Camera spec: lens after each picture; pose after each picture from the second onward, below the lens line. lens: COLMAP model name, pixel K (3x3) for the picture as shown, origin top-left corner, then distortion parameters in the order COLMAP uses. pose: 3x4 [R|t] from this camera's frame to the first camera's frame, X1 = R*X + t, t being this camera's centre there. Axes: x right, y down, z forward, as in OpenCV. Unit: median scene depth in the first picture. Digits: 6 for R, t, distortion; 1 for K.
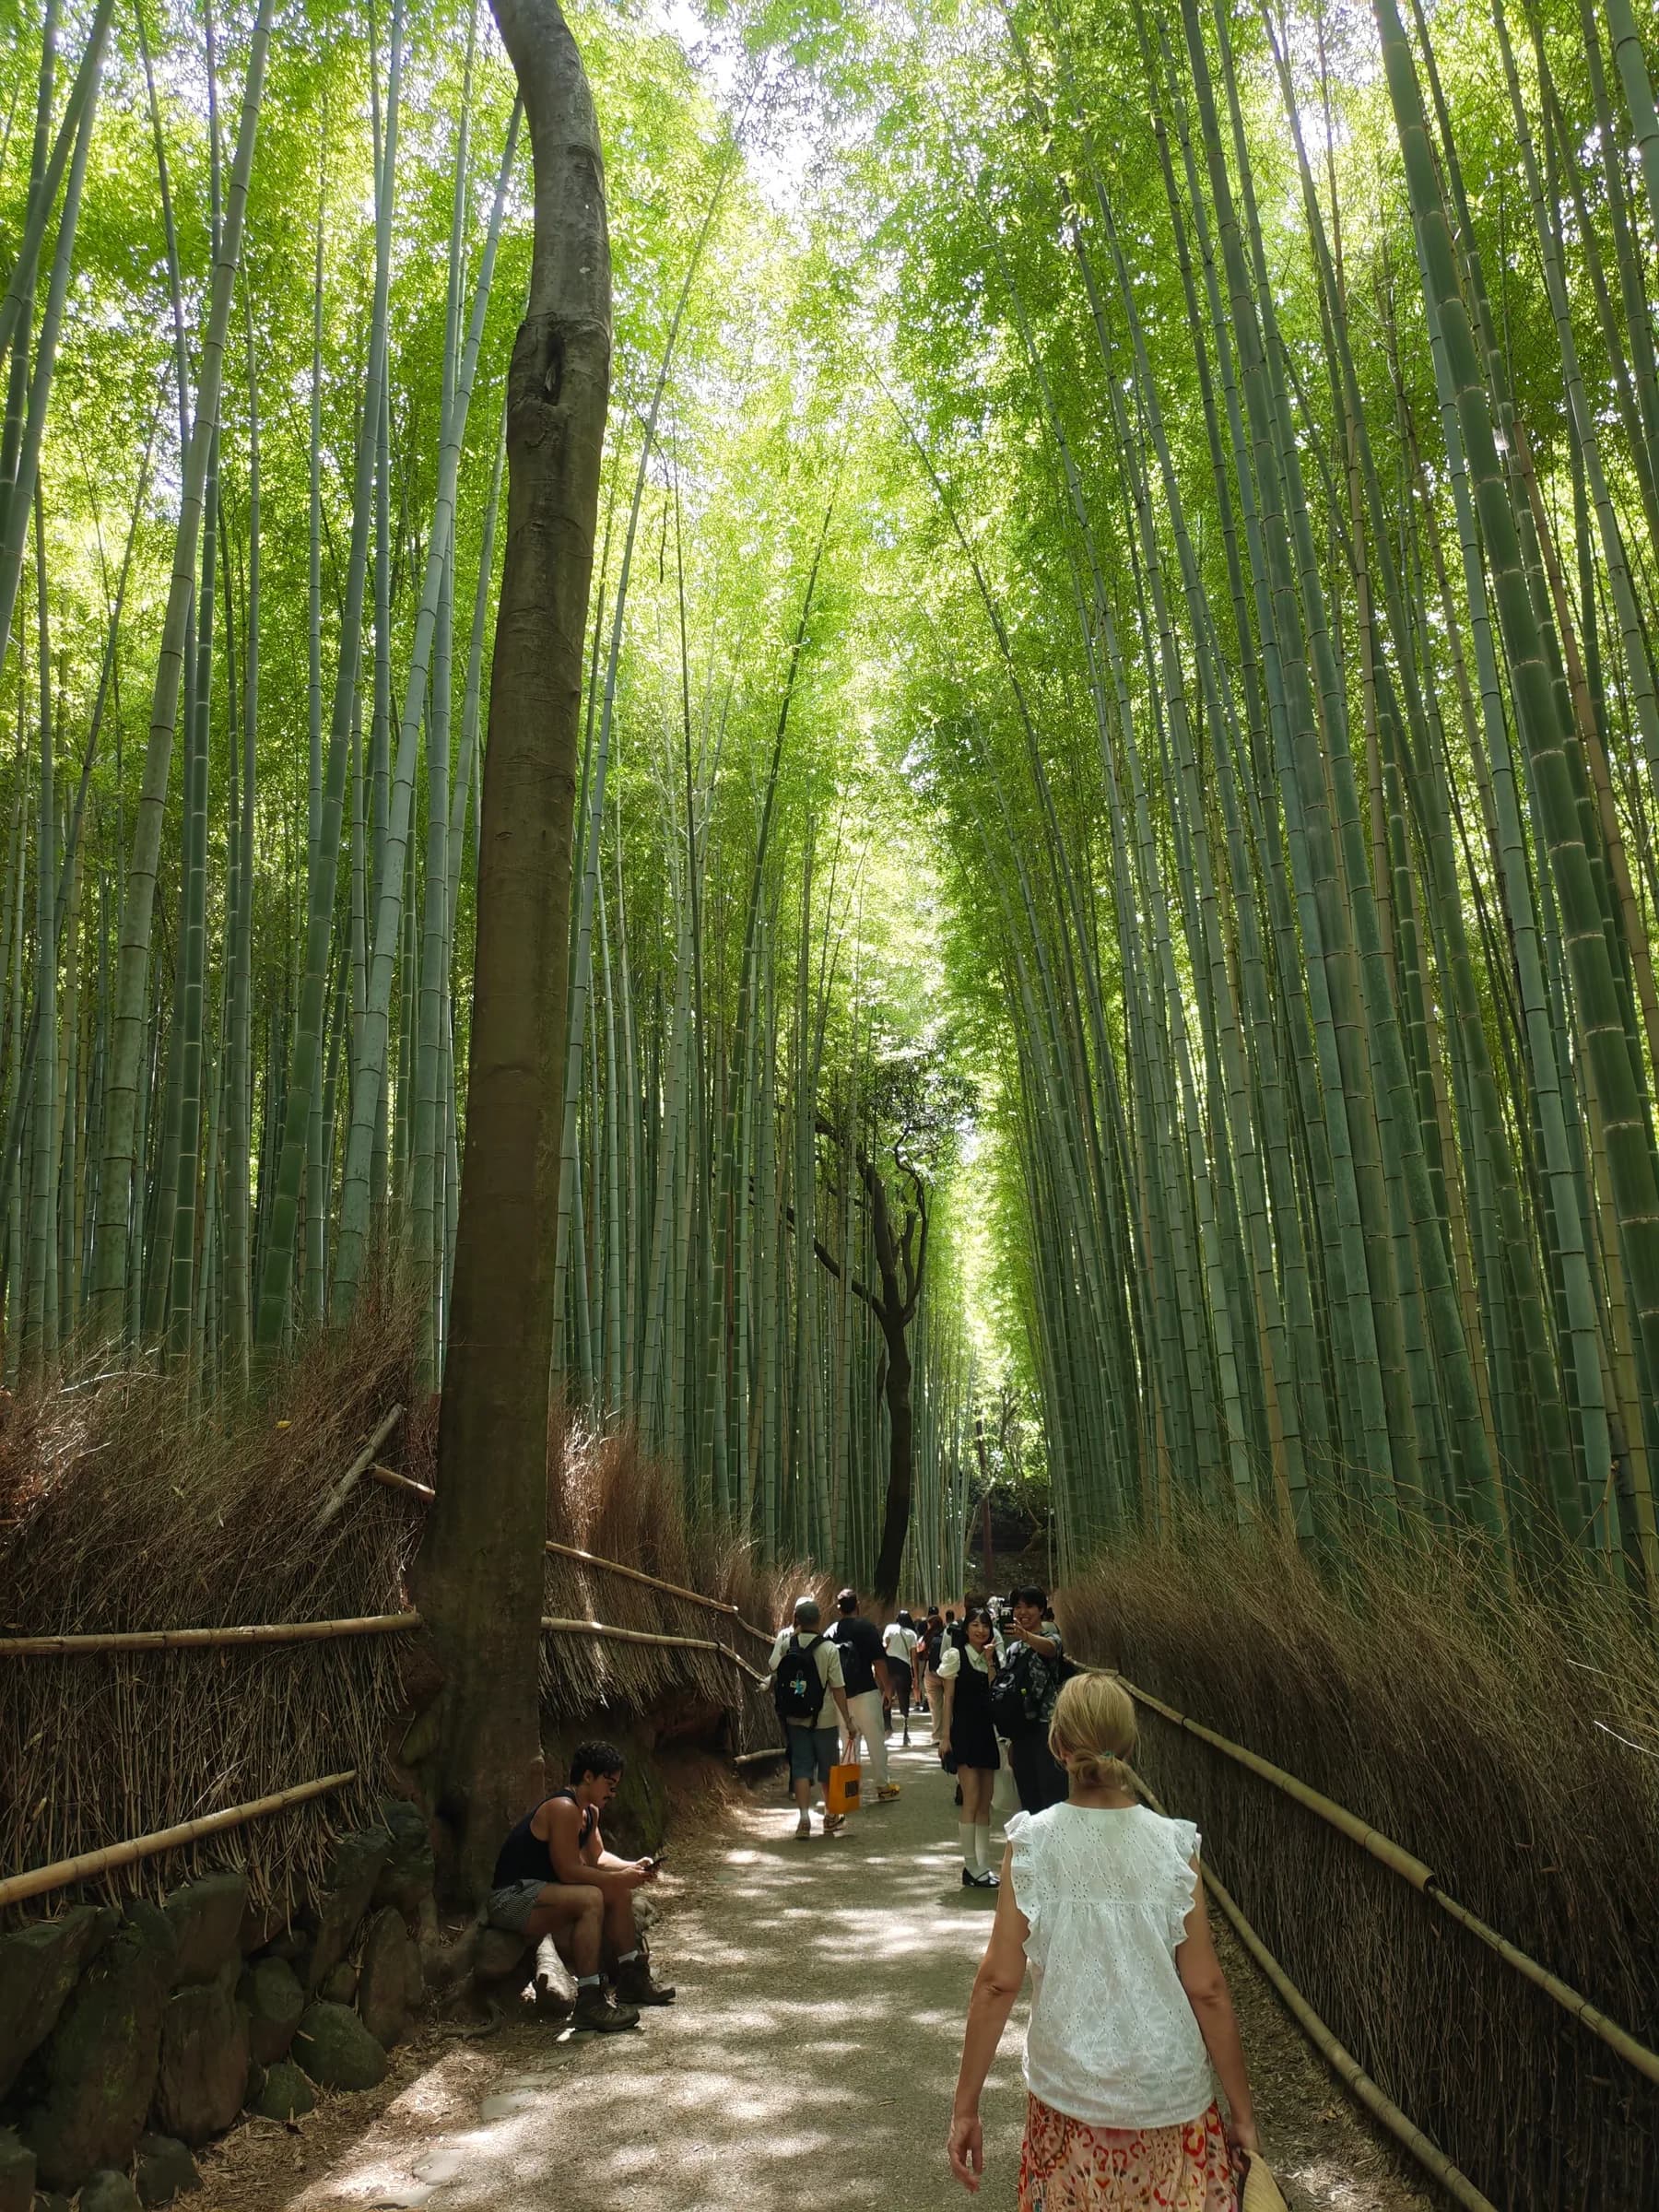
lens RADIAL K [[1747.7, 0, 829.5], [0, 1747.7, 1106.0], [0, 0, 1]] dist [0.152598, 0.000115]
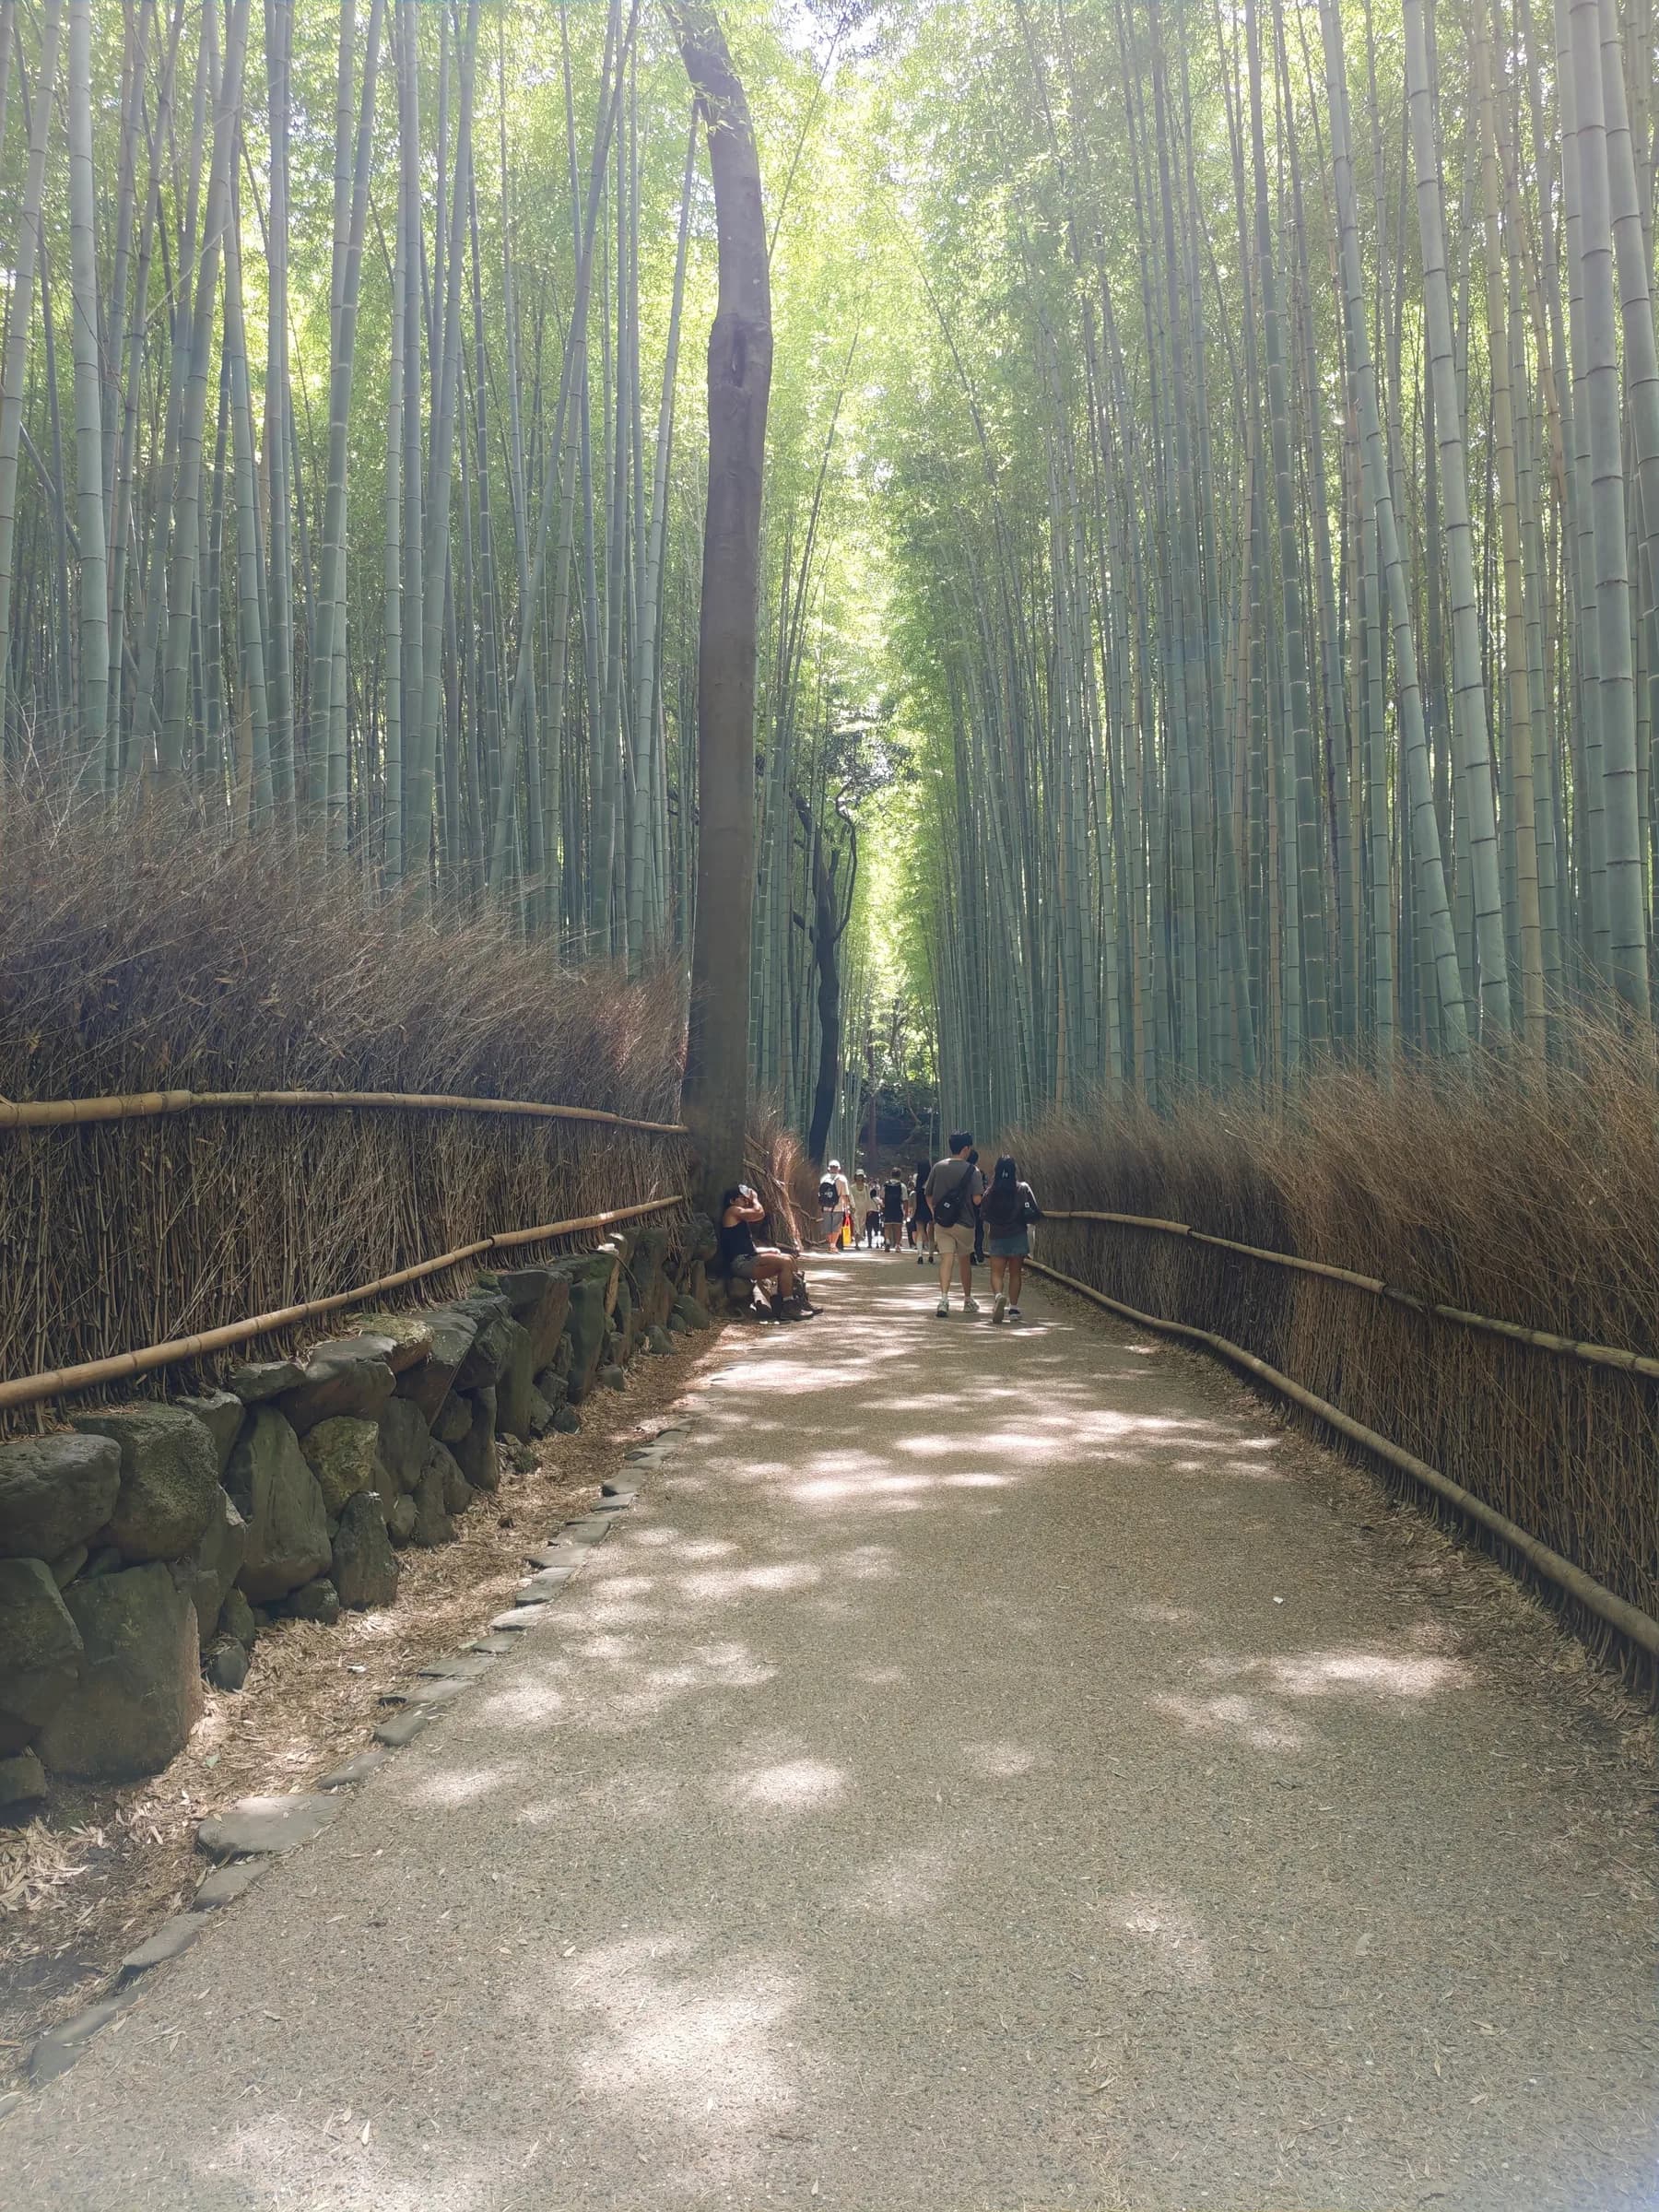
lens RADIAL K [[1747.7, 0, 829.5], [0, 1747.7, 1106.0], [0, 0, 1]] dist [0.152598, 0.000115]
pose [[0.997117, 0.024725, 0.071737, -0.046146], [-0.040008, 0.974638, 0.220184, -0.033994], [-0.064473, -0.222419, 0.972817, -0.176252]]
